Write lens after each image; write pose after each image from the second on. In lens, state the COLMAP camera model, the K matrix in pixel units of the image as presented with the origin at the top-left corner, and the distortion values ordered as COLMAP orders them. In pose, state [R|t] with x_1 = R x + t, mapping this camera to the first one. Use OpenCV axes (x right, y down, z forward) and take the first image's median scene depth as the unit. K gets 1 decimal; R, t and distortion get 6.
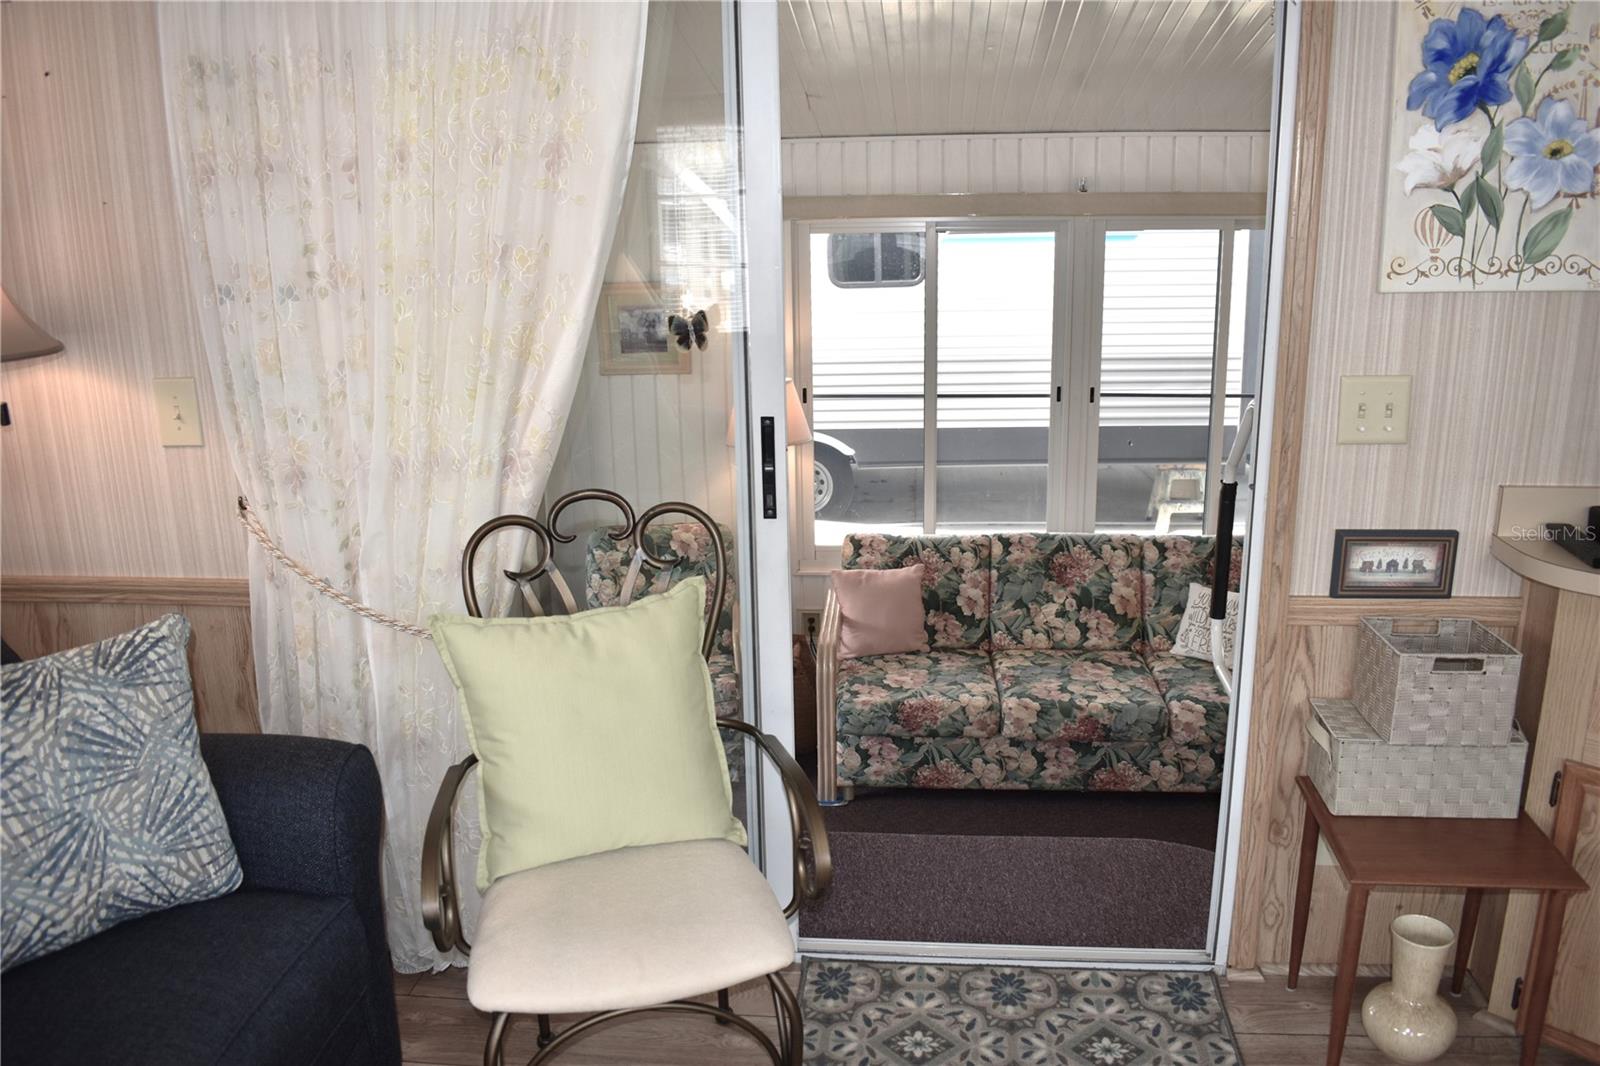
lens RADIAL K [[1278.4, 0, 800.0], [0, 1278.4, 533.0], [0, 0, 1]] dist [-0.100373, 0.023363]
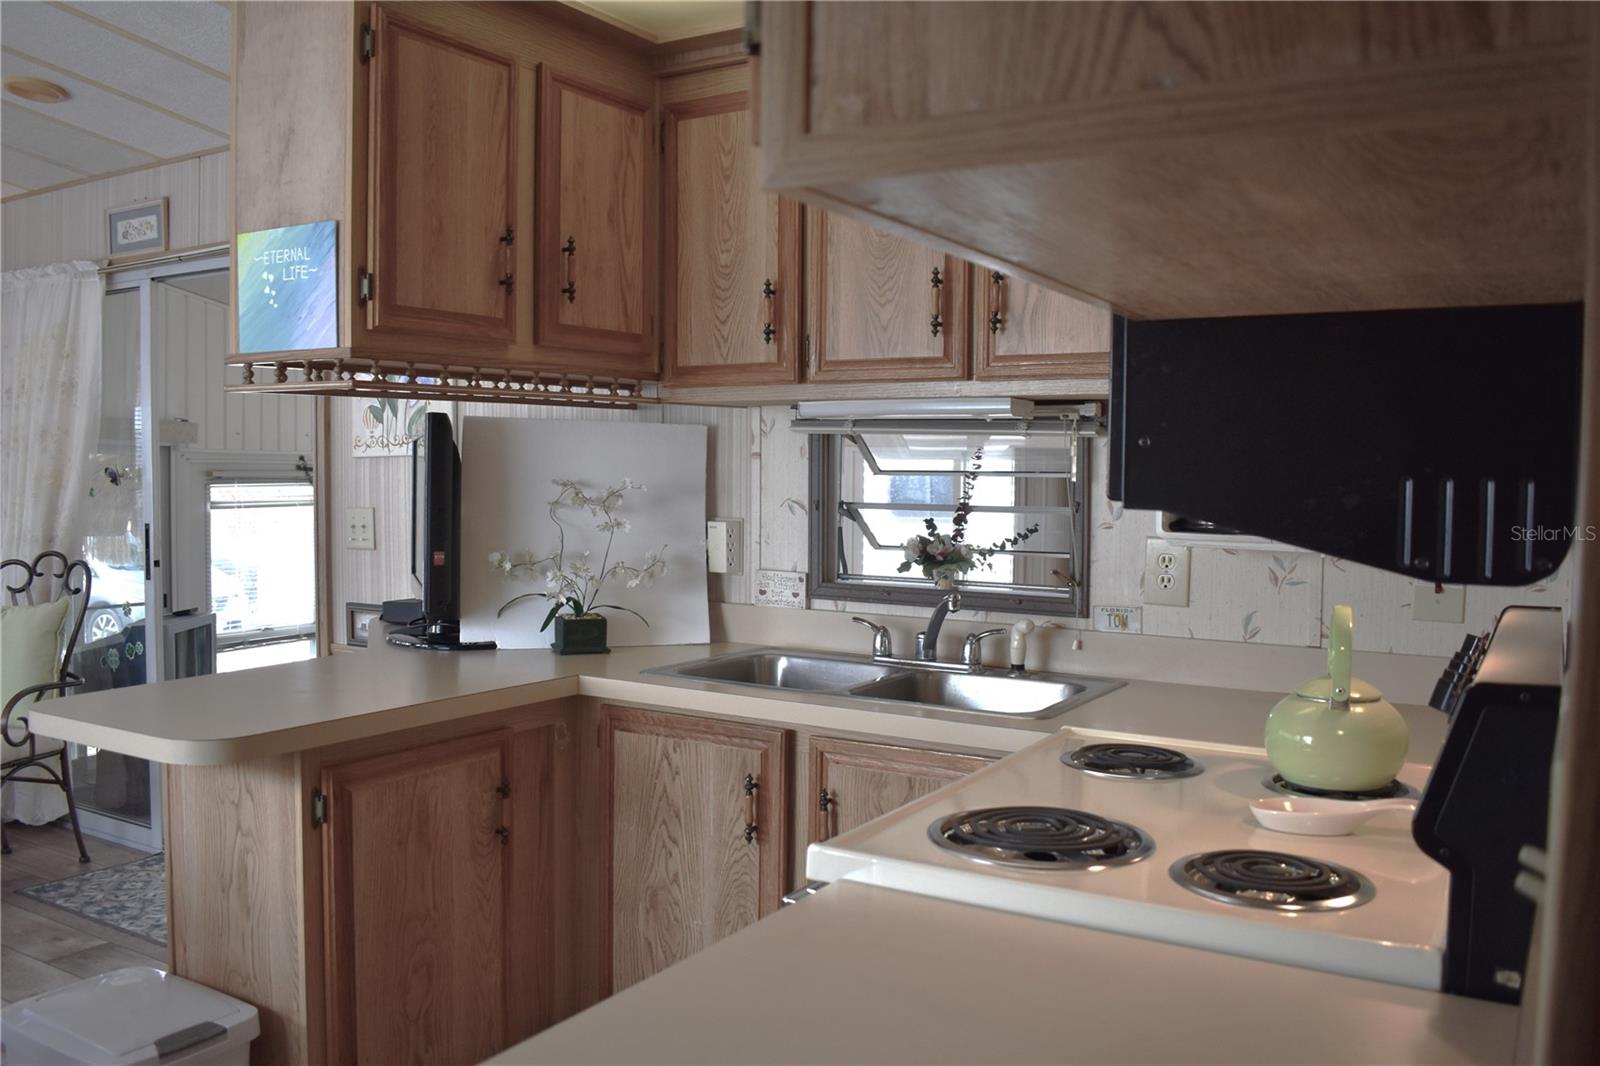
lens RADIAL K [[1321.5, 0, 800.0], [0, 1321.5, 533.0], [0, 0, 1]] dist [-0.089240, 0.011326]
pose [[0.900856, 0.045643, -0.431712, 1.821611], [-0.136400, 0.973855, -0.181663, 0.149460], [0.412133, 0.222538, 0.883529, -0.297715]]
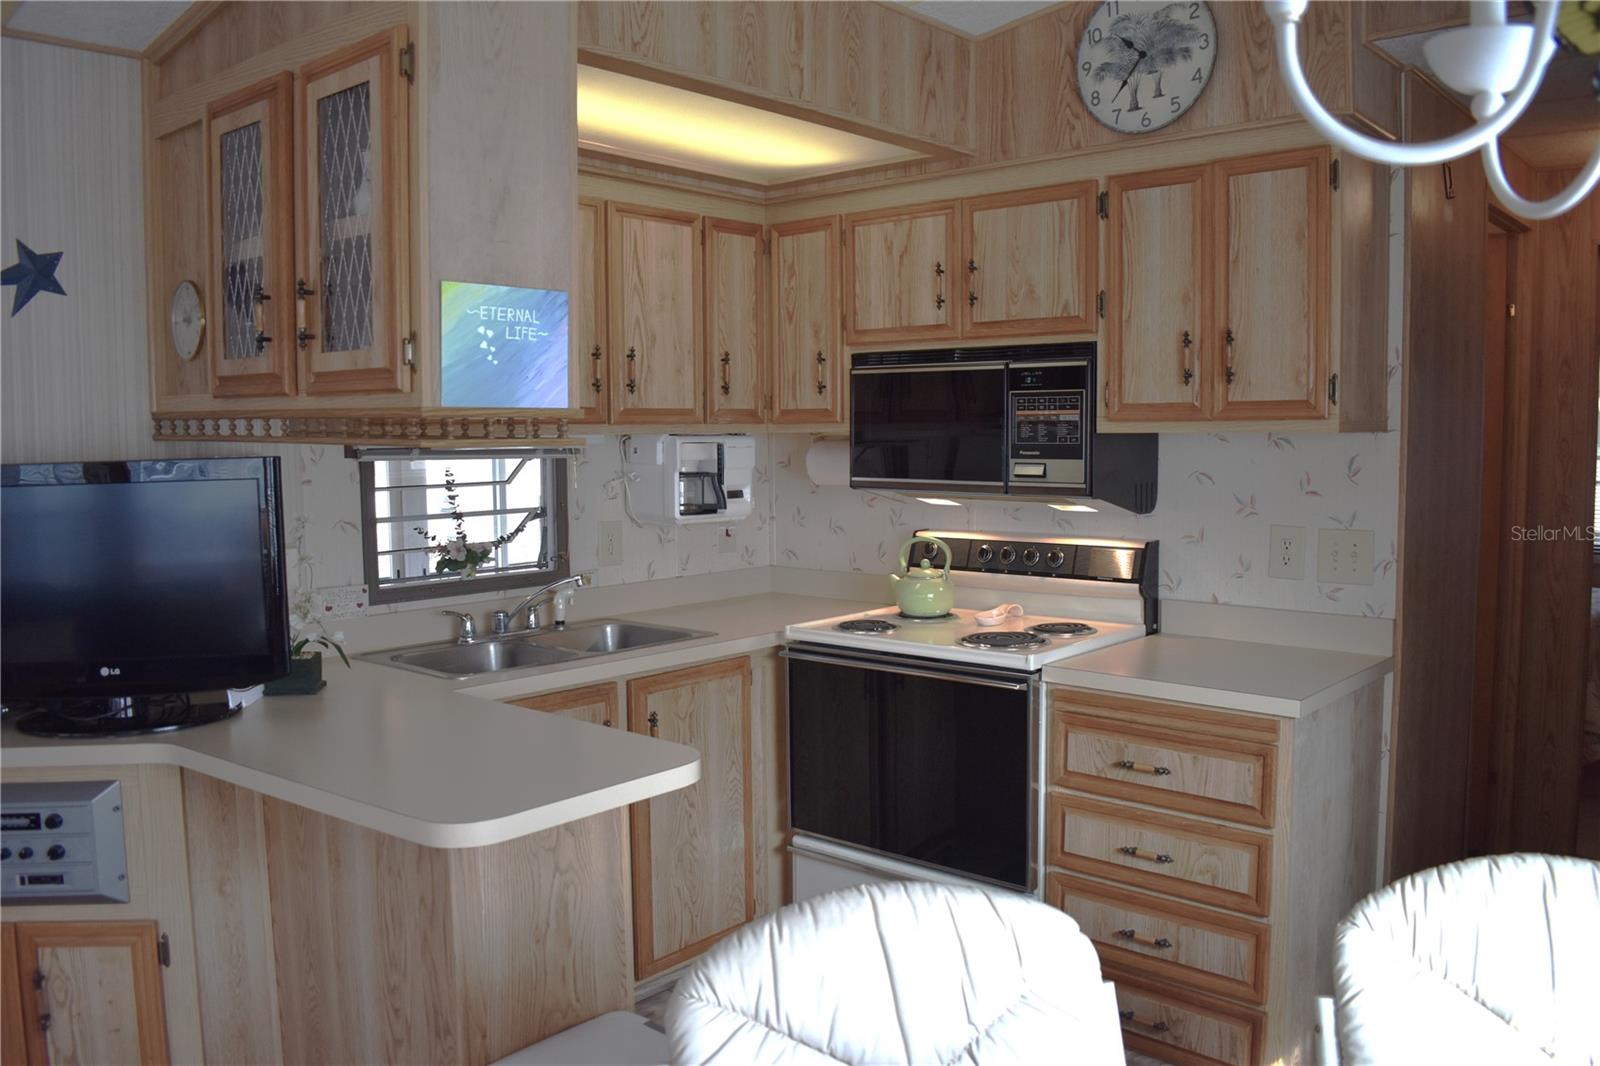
lens RADIAL K [[1267.9, 0, 794.0], [0, 1267.9, 530.9], [0, 0, 1]] dist [-0.096319, 0.012819]
pose [[0.582654, -0.055247, 0.810840, 0.262031], [0.211250, 0.973689, -0.085457, 0.108815], [-0.784785, 0.221082, 0.578995, -0.336990]]
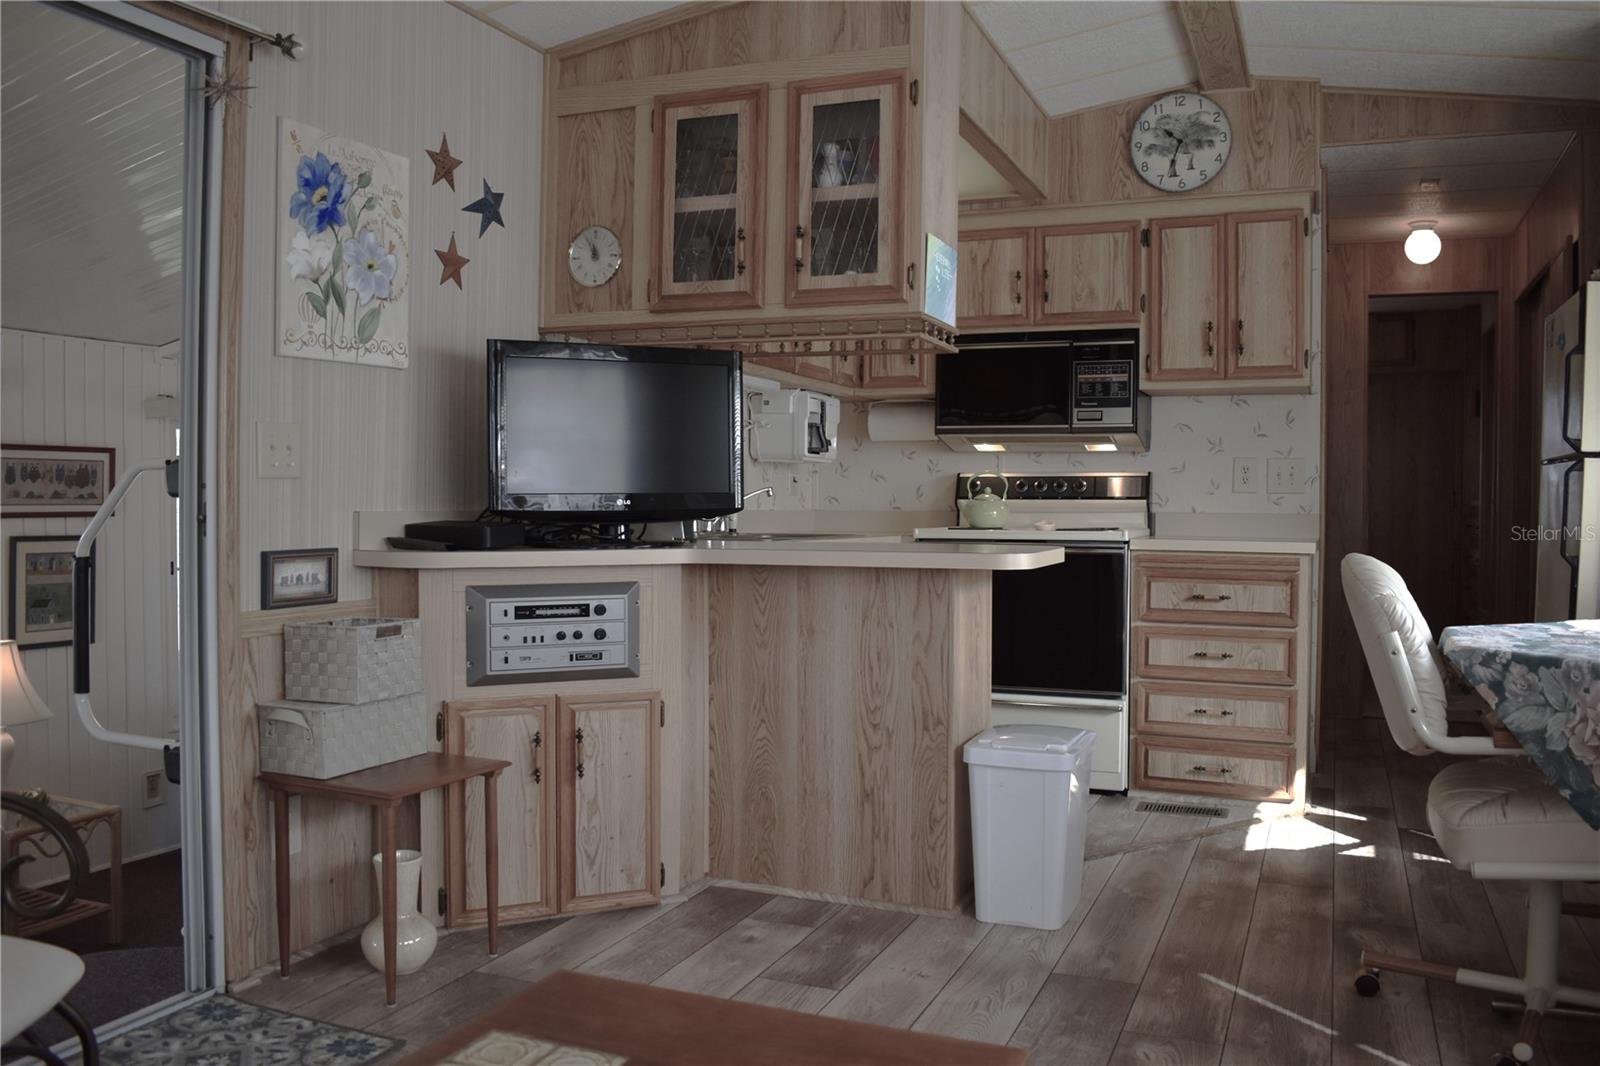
lens RADIAL K [[1278.4, 0, 800.0], [0, 1278.4, 533.0], [0, 0, 1]] dist [-0.100373, 0.023363]
pose [[0.294197, -0.004750, 0.955733, -0.611870], [0.236103, 0.969356, -0.067861, 0.197802], [-0.926123, 0.245616, 0.286303, 0.196849]]
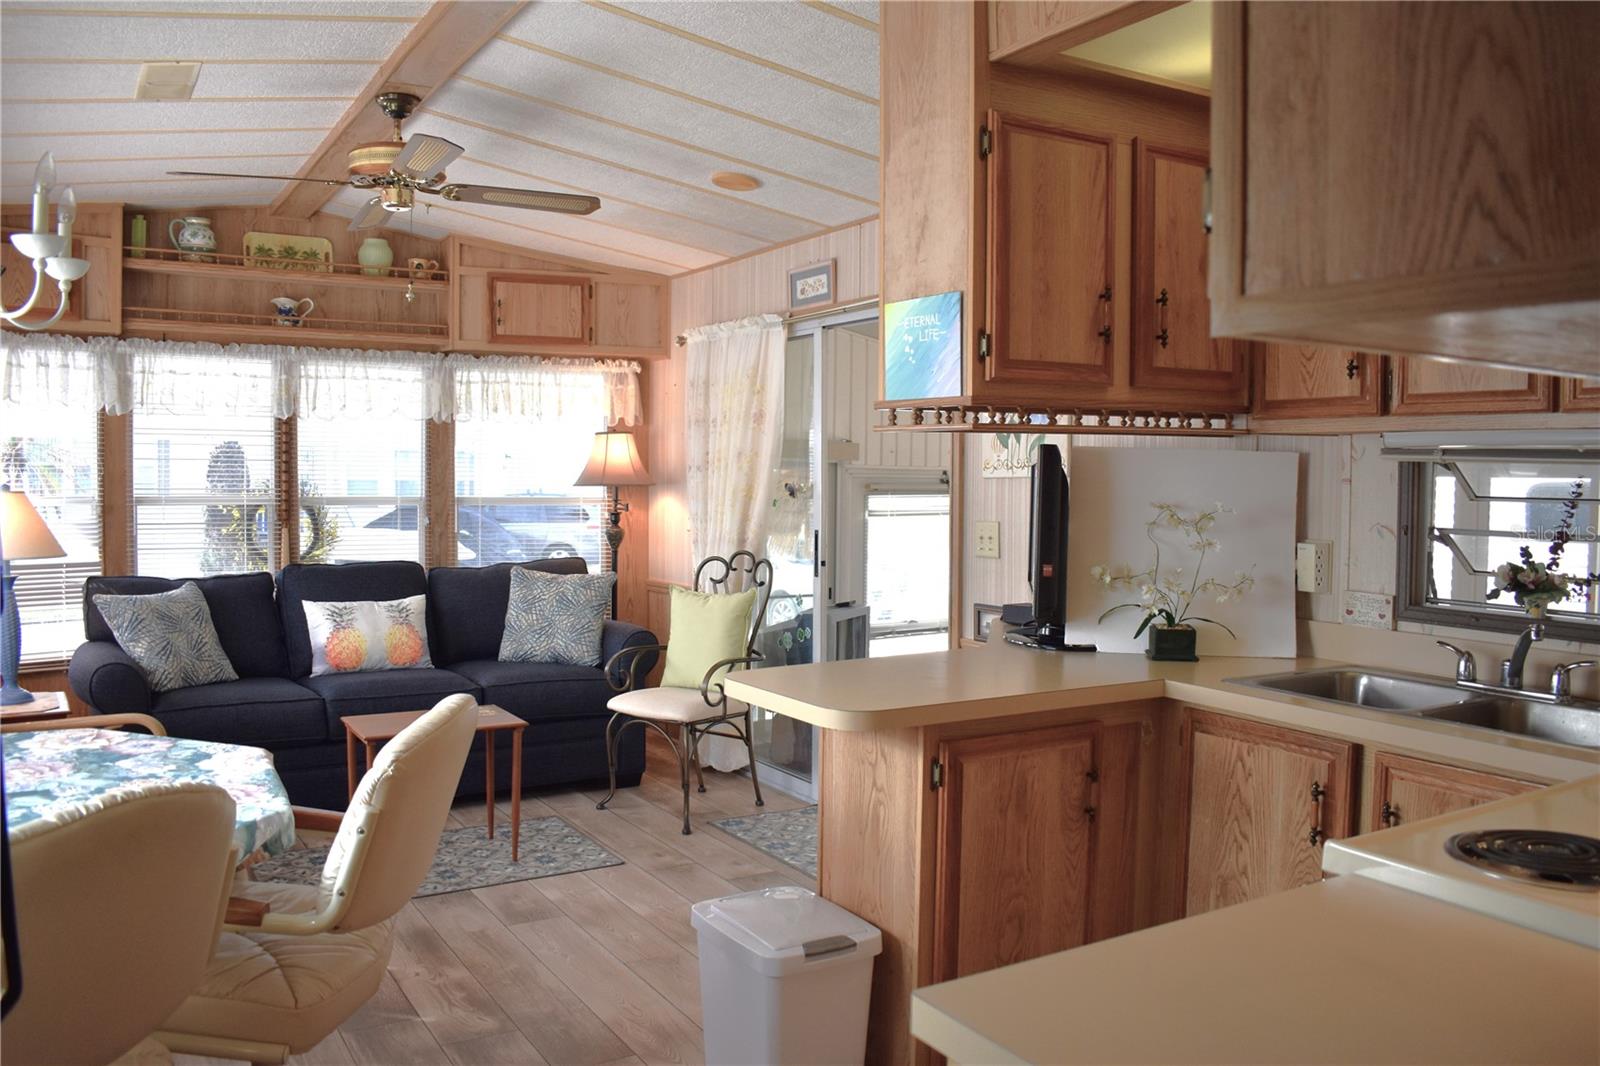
lens RADIAL K [[1267.9, 0, 794.0], [0, 1267.9, 530.9], [0, 0, 1]] dist [-0.096319, 0.012819]
pose [[0.592140, 0.060016, -0.803597, 1.926665], [-0.228016, 0.968948, -0.095650, 0.146825], [0.772903, 0.239871, 0.587437, -0.374422]]
